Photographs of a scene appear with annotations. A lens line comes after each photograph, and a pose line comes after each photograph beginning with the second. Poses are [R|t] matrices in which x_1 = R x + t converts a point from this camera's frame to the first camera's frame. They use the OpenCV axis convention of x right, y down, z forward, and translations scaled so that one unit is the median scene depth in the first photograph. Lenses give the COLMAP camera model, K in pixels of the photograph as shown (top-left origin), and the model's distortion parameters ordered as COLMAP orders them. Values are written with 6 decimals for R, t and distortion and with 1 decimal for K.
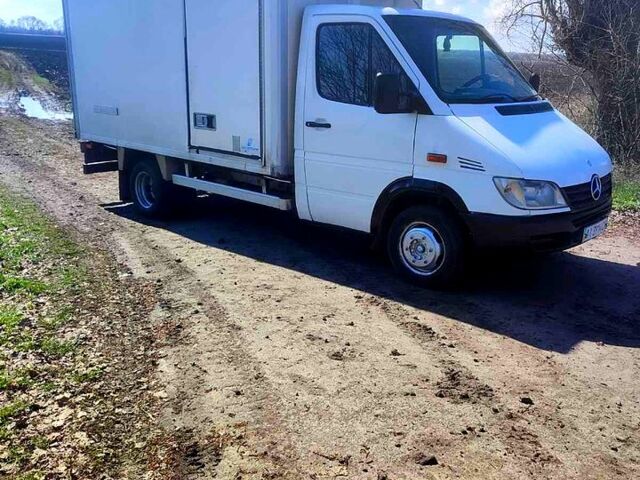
lens RADIAL K [[616.1, 0, 320.0], [0, 616.1, 240.0], [0, 0, 1]] dist [0.036014, -0.013833]
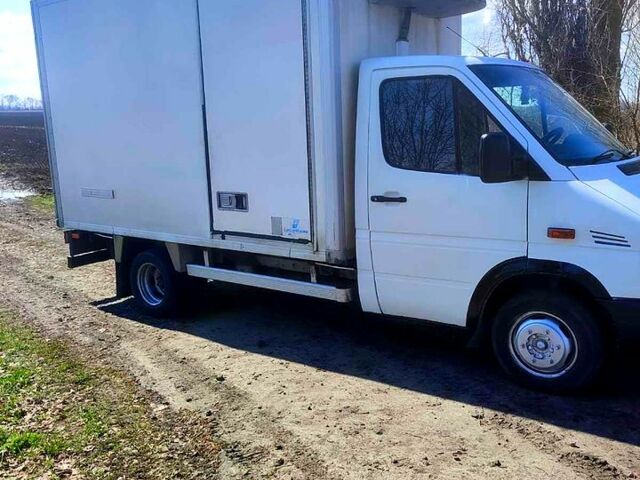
lens RADIAL K [[616.1, 0, 320.0], [0, 616.1, 240.0], [0, 0, 1]] dist [0.036014, -0.013833]
pose [[0.993850, -0.071487, 0.084568, -0.159702], [0.078737, 0.993201, -0.085740, -0.066220], [-0.077864, 0.091872, 0.992722, 0.187446]]
